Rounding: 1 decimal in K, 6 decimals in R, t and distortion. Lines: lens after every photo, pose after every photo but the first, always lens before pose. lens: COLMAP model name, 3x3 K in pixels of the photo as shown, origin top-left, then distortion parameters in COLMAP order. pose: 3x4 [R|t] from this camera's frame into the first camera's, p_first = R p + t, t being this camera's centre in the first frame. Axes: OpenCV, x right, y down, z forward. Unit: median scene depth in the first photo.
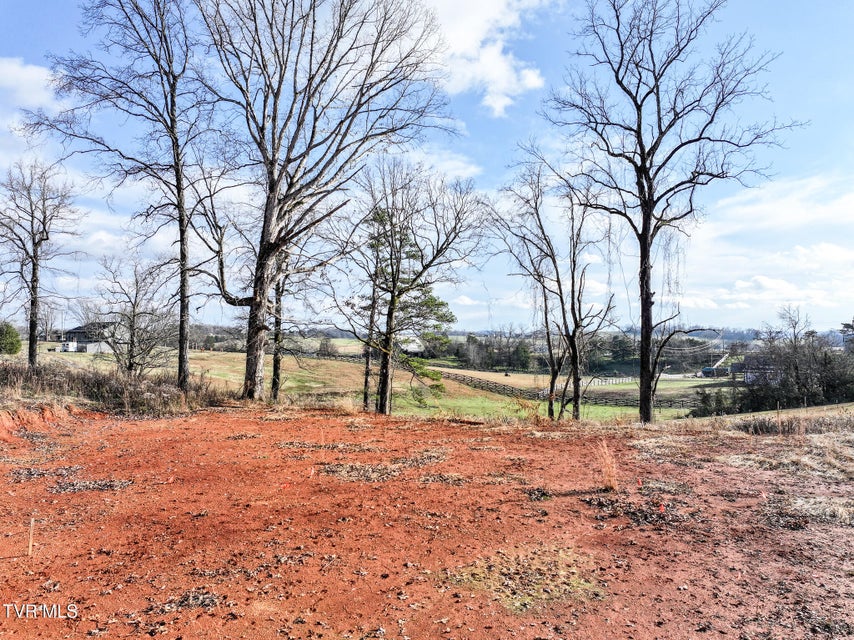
lens RADIAL K [[594.7, 0, 427.0], [0, 594.7, 320.0], [0, 0, 1]] dist [-0.001267, 0.000086]
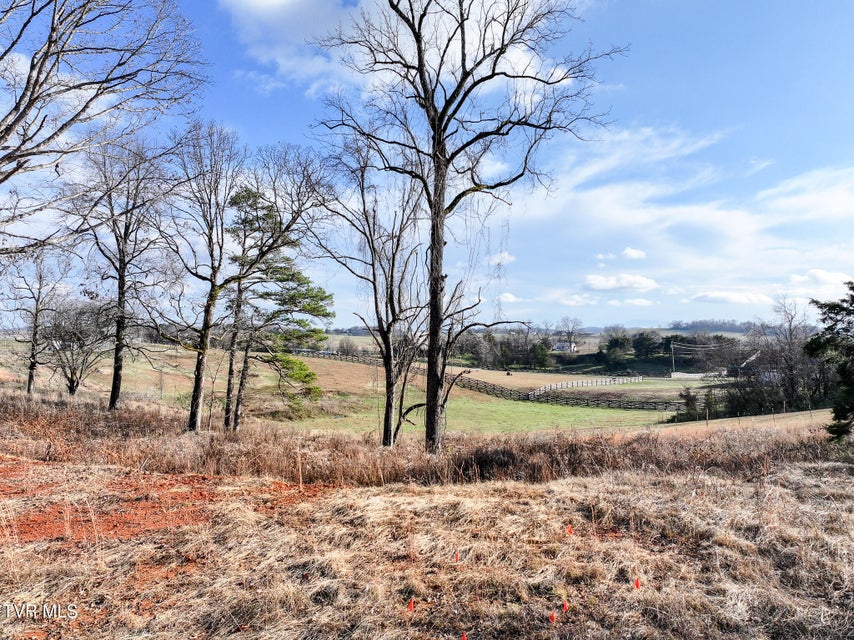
lens RADIAL K [[594.7, 0, 427.0], [0, 594.7, 320.0], [0, 0, 1]] dist [-0.001267, 0.000086]
pose [[0.997642, -0.003958, -0.068515, 0.131435], [0.004222, 0.999984, 0.003715, 0.003007], [0.068499, -0.003995, 0.997643, 0.069489]]
